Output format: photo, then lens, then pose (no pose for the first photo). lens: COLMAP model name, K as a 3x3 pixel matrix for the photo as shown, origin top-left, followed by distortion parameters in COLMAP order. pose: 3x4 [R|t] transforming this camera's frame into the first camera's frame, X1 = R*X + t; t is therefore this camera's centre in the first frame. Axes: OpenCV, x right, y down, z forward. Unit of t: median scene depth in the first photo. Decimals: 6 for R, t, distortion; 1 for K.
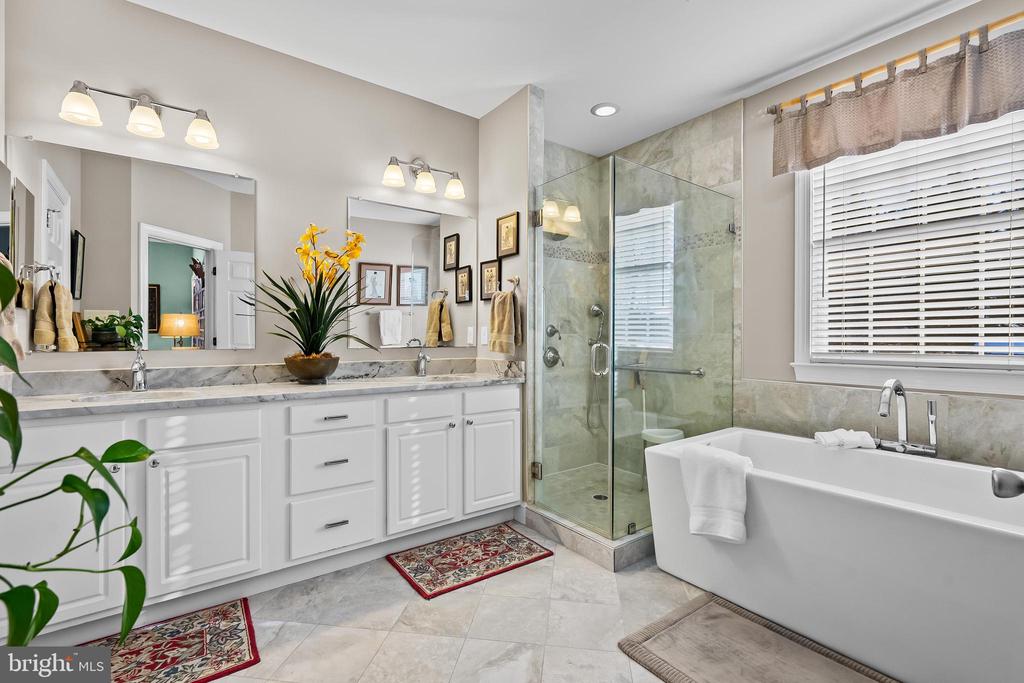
lens RADIAL K [[464.0, 0, 512.5], [0, 464.0, 338.5], [0, 0, 1]] dist [-0.007114, 0.000653]
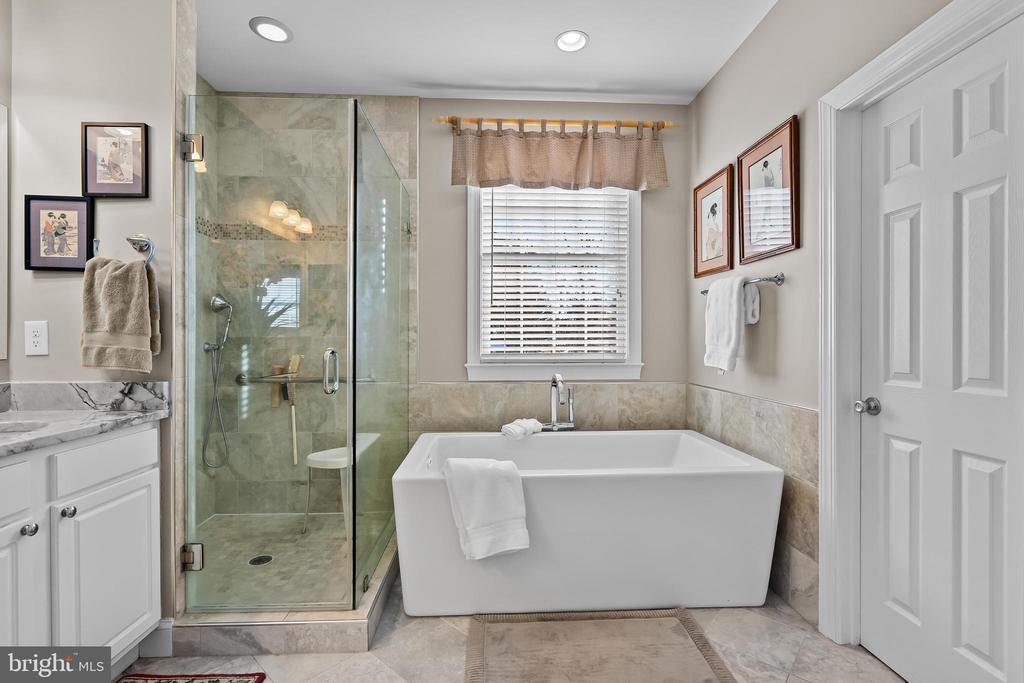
lens RADIAL K [[464.0, 0, 511.8], [0, 464.0, 341.7], [0, 0, 1]] dist [-0.007114, 0.000653]
pose [[0.553104, -0.003789, 0.833104, -0.231156], [0.002451, 0.999993, 0.002921, -0.002458], [-0.833109, 0.000426, 0.553109, 0.318831]]
